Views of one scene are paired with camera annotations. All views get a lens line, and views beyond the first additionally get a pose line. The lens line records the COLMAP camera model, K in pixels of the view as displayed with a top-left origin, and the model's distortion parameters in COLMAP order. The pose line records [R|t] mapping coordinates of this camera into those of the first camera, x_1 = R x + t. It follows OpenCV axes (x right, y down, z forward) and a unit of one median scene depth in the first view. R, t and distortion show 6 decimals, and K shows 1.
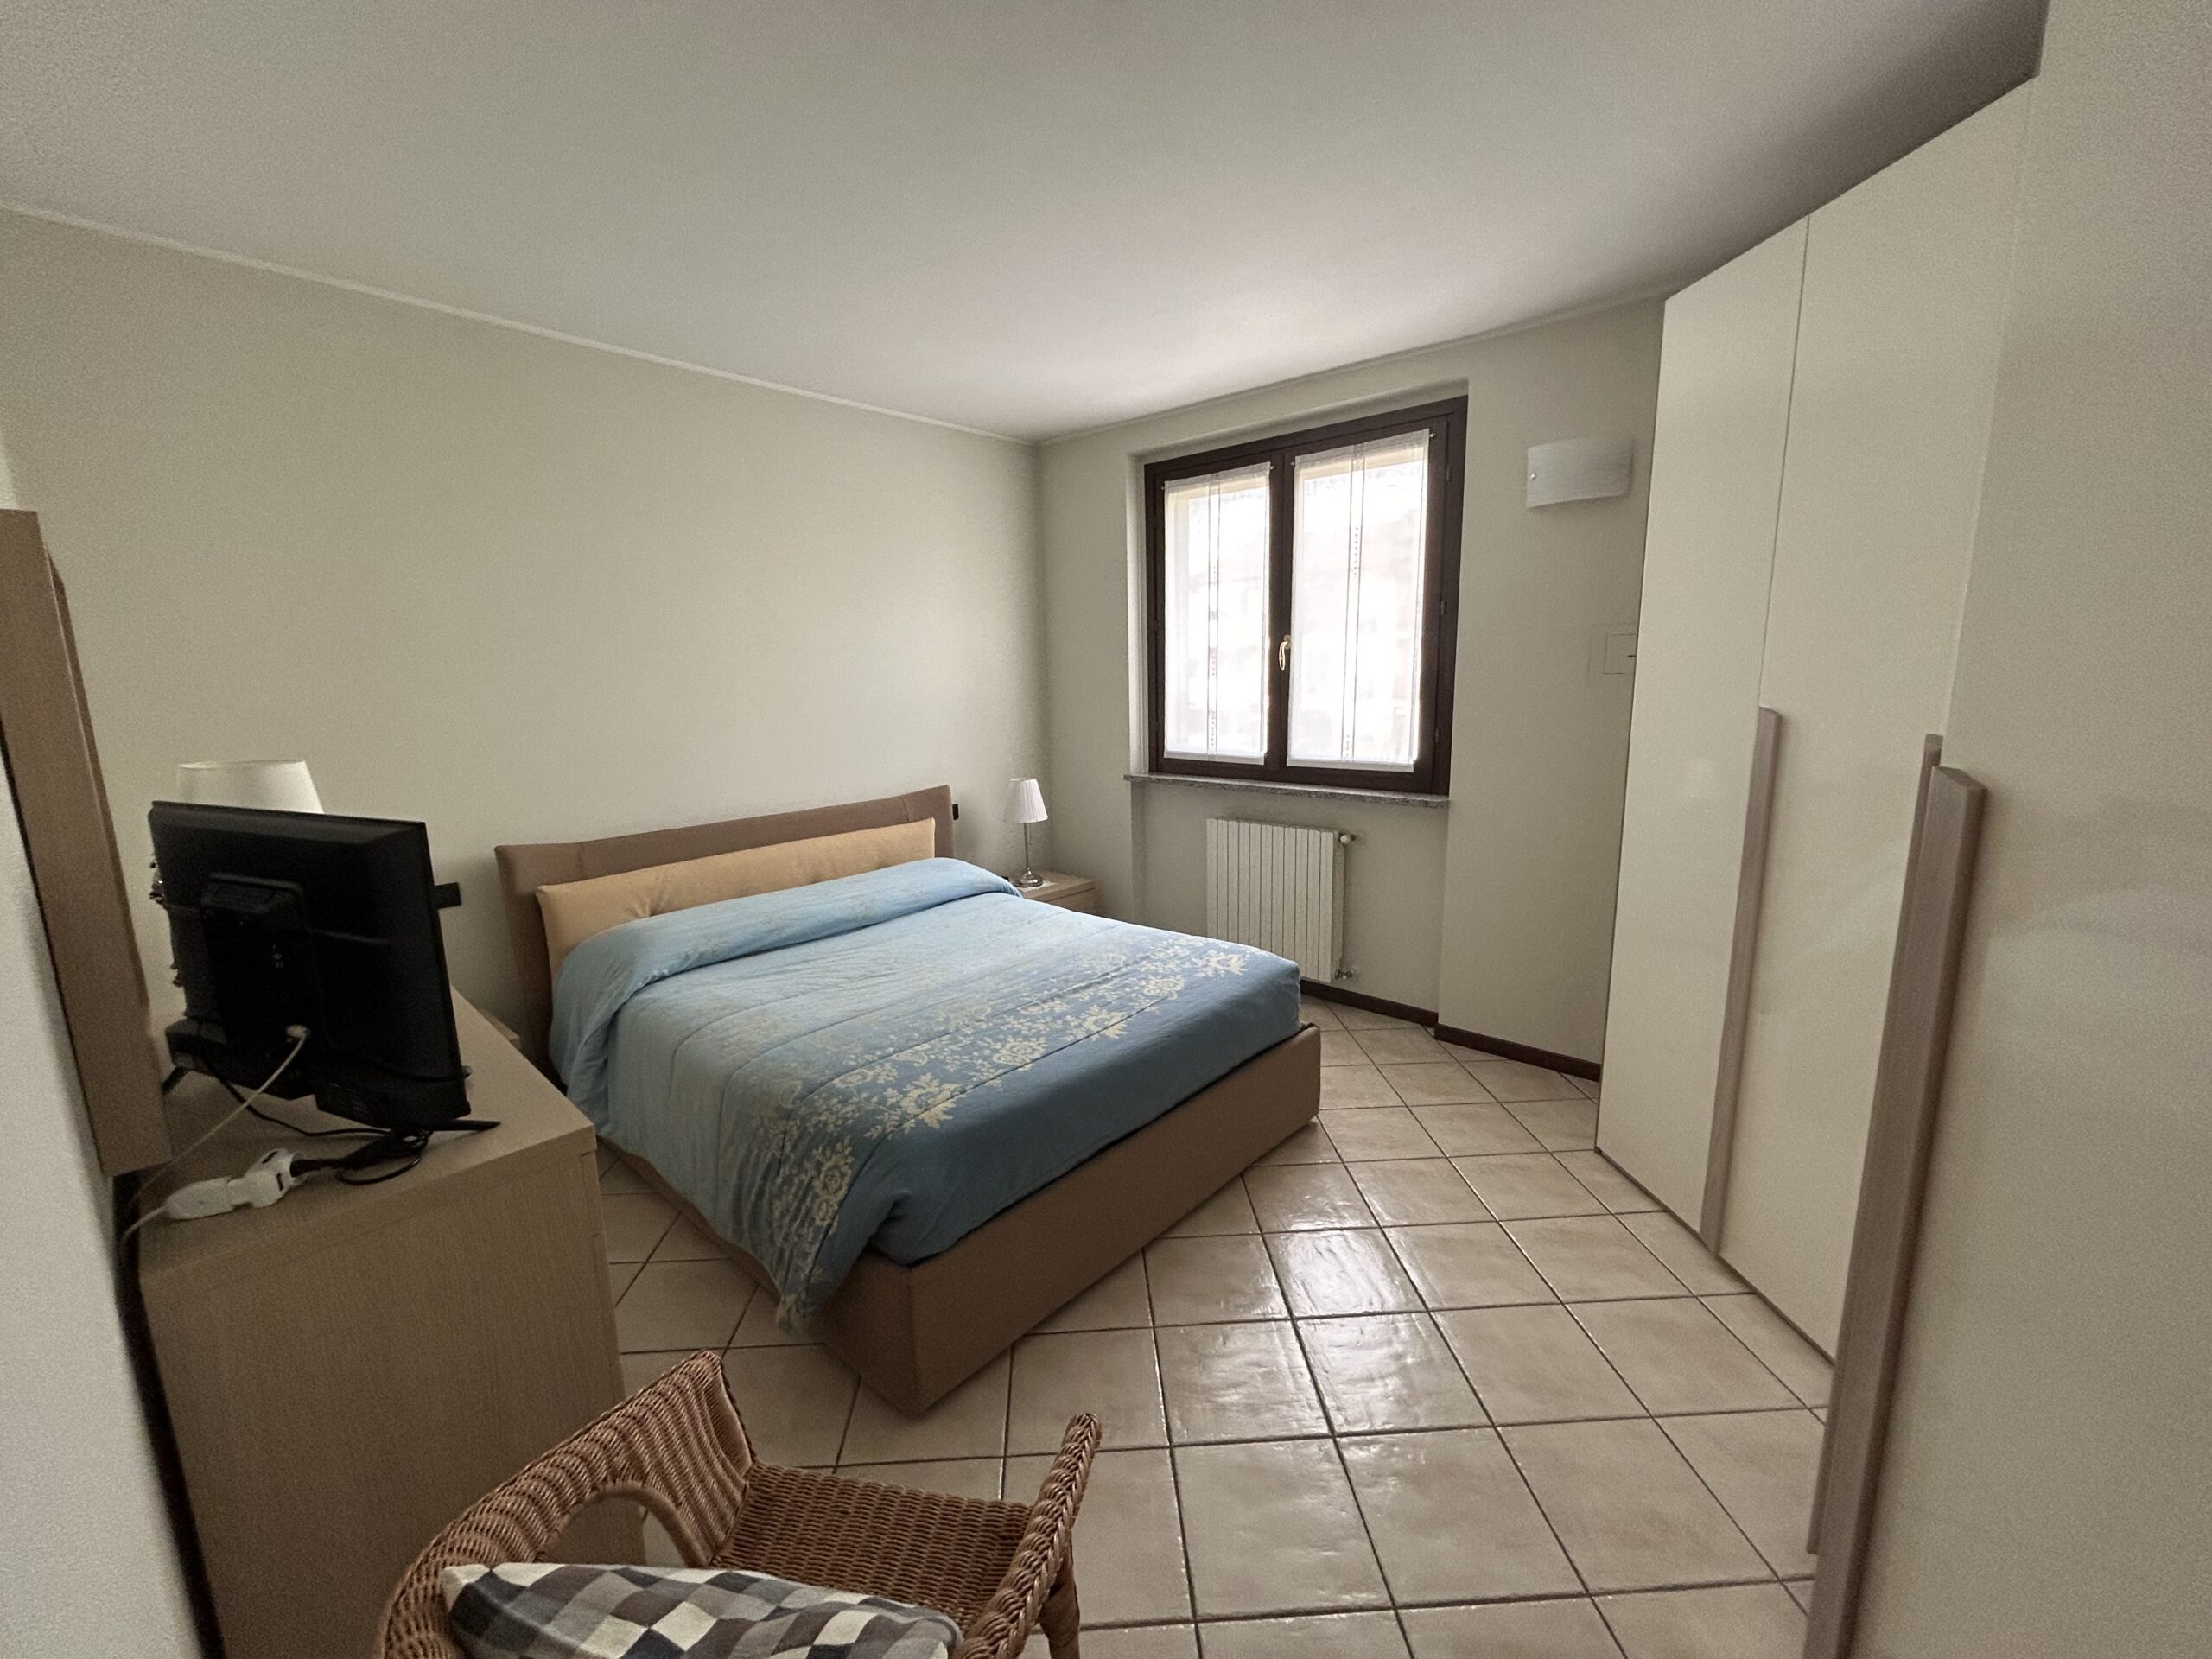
lens RADIAL K [[889.6, 0, 1107.6], [0, 889.6, 830.4], [0, 0, 1]] dist [-0.003799, 0.000946]
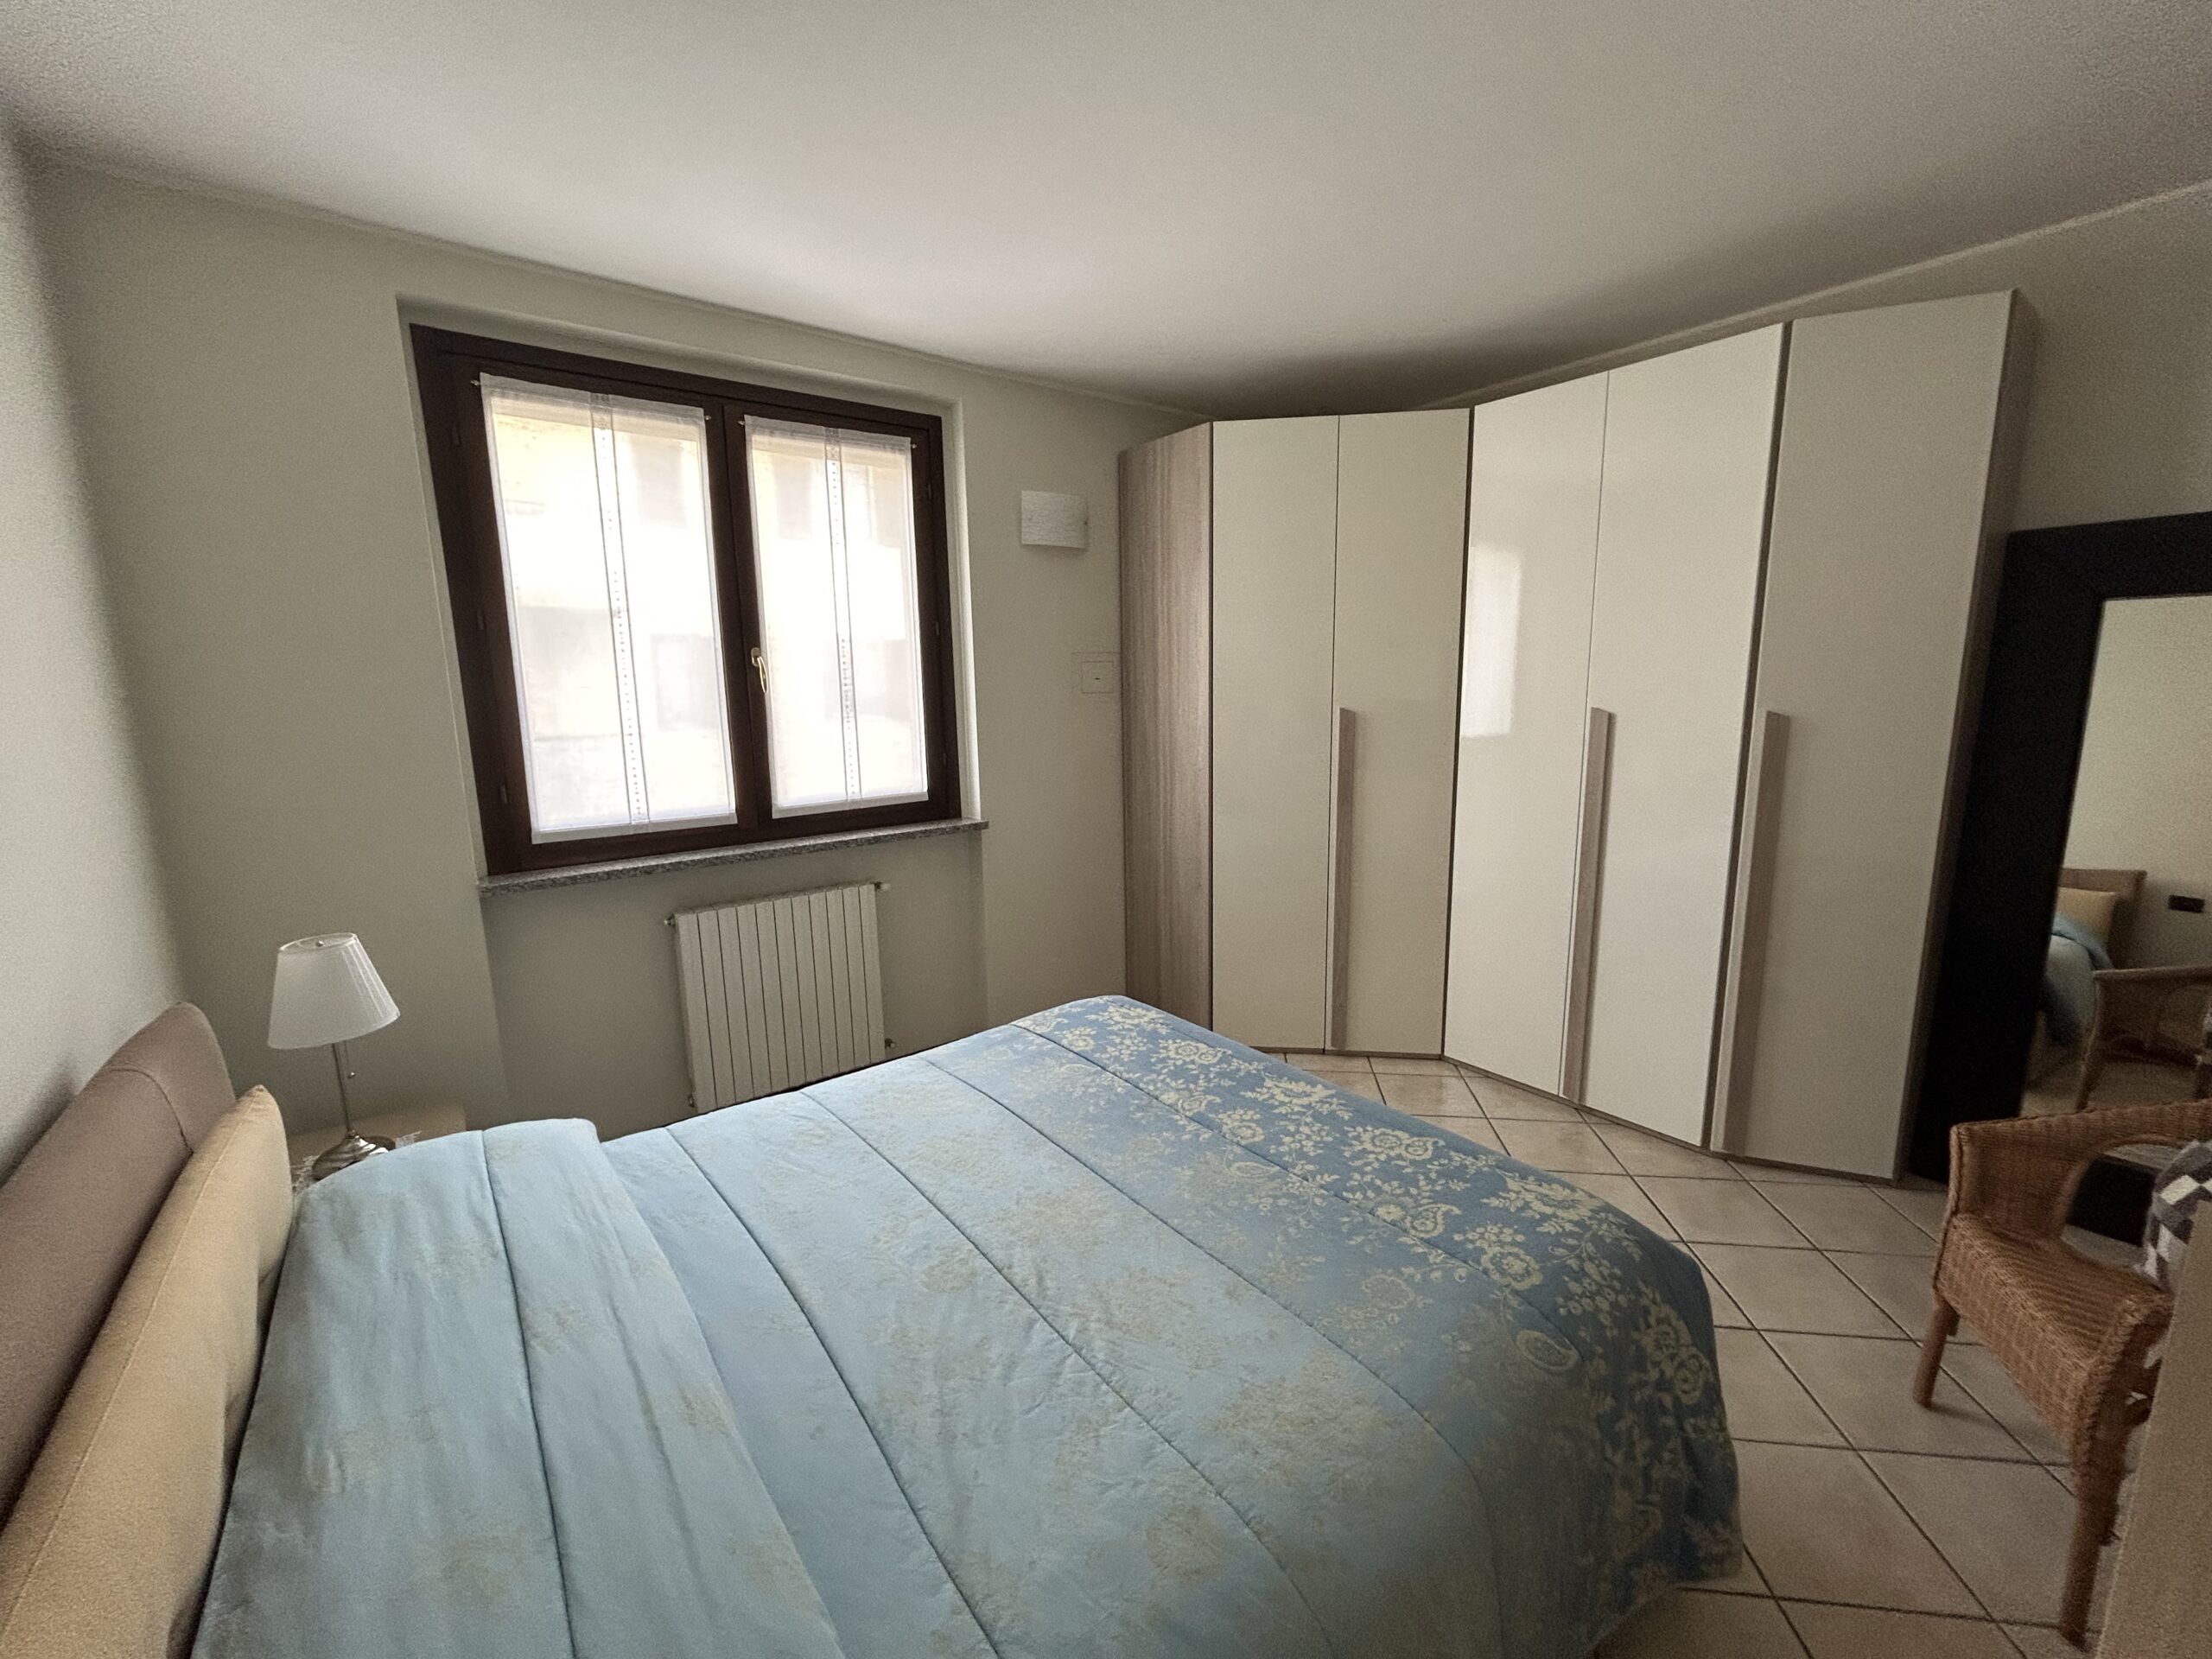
lens RADIAL K [[889.6, 0, 1105.2], [0, 889.6, 829.7], [0, 0, 1]] dist [-0.003799, 0.000946]
pose [[0.186150, -0.149574, 0.971069, -0.531136], [0.192025, 0.974823, 0.113342, -0.103357], [-0.963574, 0.165371, 0.210186, 0.611470]]
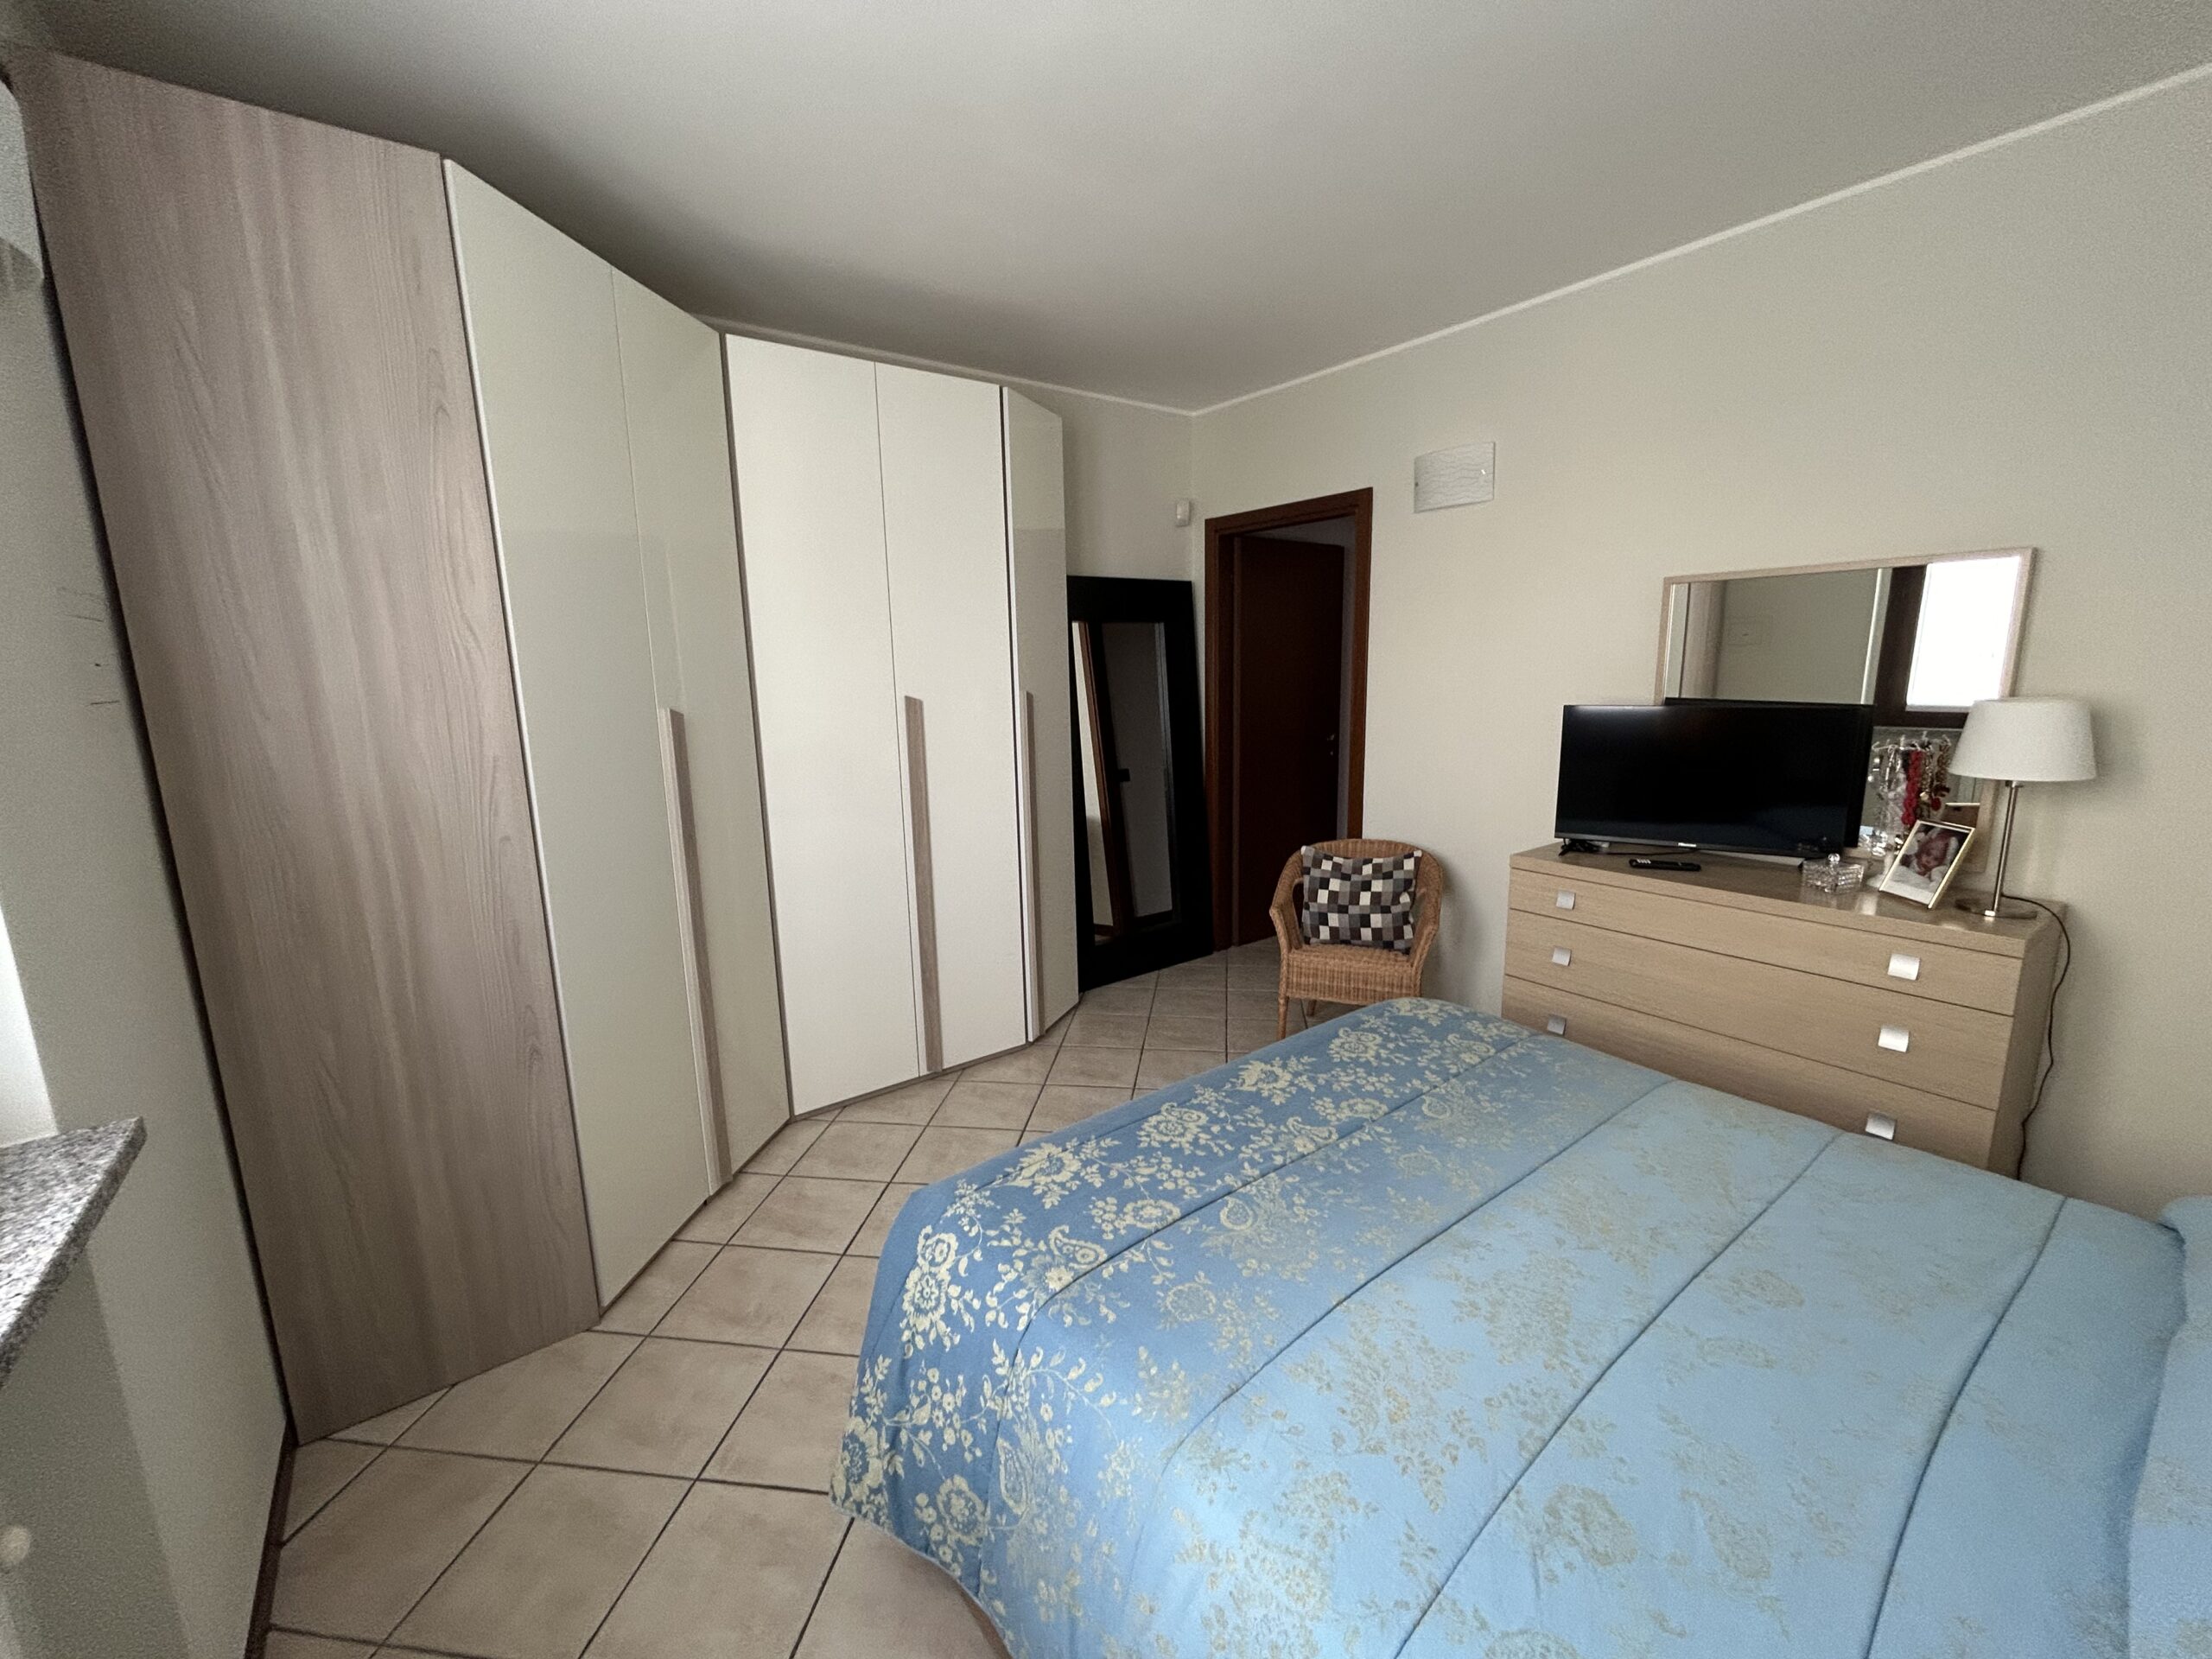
lens RADIAL K [[889.6, 0, 1104.8], [0, 889.6, 822.0], [0, 0, 1]] dist [-0.003799, 0.000946]
pose [[-0.981439, 0.003316, 0.191748, -0.010039], [0.069848, 0.937356, 0.341299, -0.191842], [-0.178604, 0.348358, -0.920189, 1.092591]]
